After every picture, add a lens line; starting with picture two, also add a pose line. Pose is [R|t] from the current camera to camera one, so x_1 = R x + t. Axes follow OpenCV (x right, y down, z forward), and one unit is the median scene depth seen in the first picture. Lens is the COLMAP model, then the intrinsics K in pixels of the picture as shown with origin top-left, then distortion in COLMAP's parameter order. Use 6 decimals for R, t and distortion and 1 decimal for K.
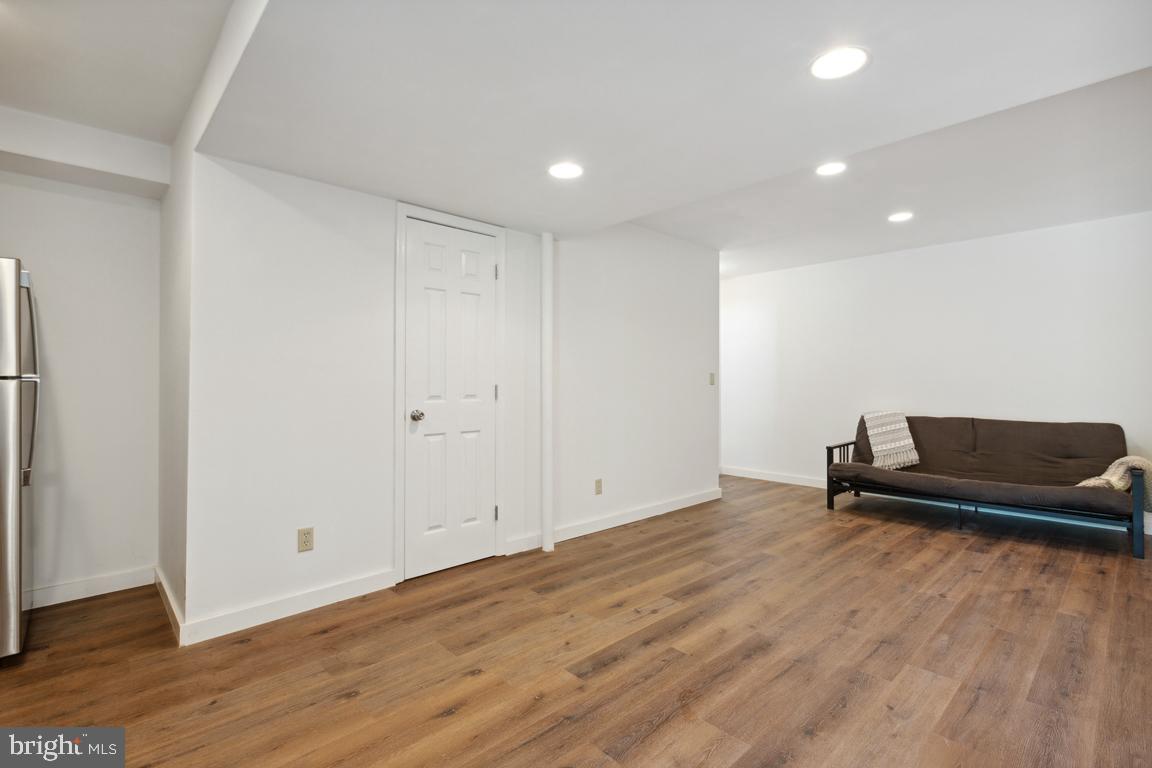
lens RADIAL K [[528.7, 0, 566.8], [0, 528.7, 382.4], [0, 0, 1]] dist [-0.001040, 0.000100]
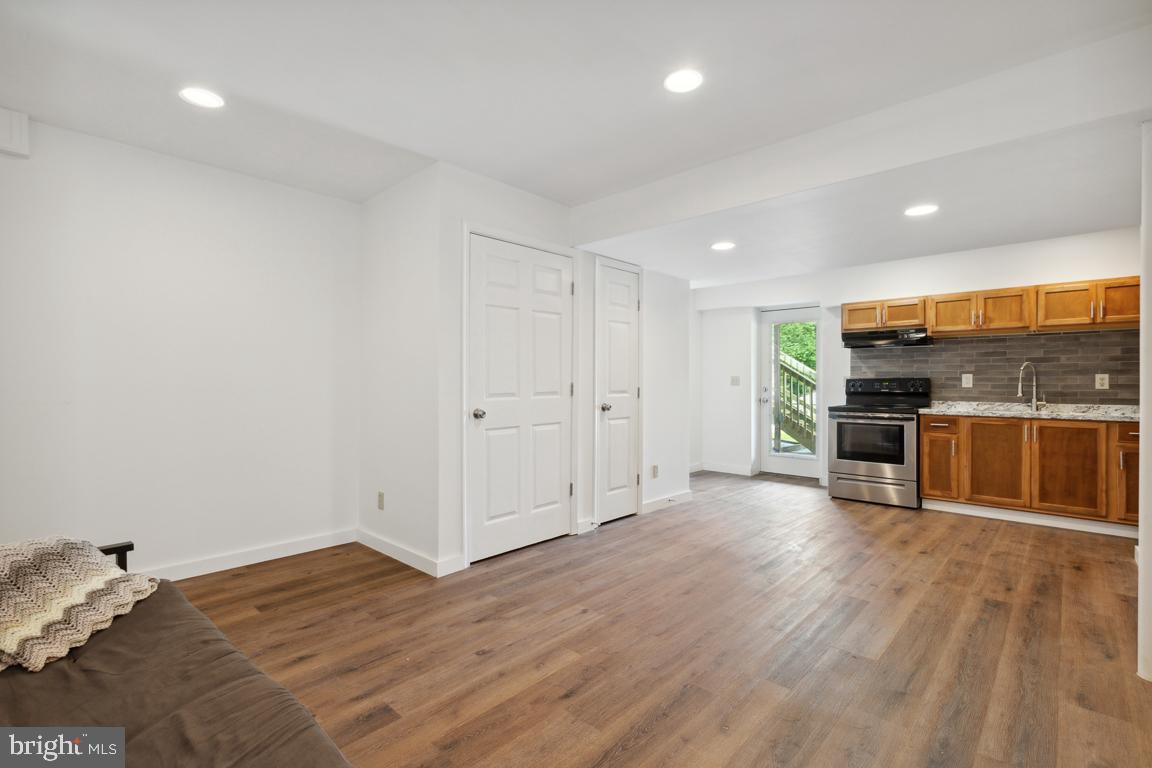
lens RADIAL K [[515.6, 0, 601.1], [0, 515.6, 382.1], [0, 0, 1]] dist [-0.000816, -0.000021]
pose [[-0.992739, -0.002202, -0.120272, 0.756888], [-0.002245, 0.999997, 0.000220, 0.003410], [0.120271, 0.000488, -0.992741, 1.815041]]
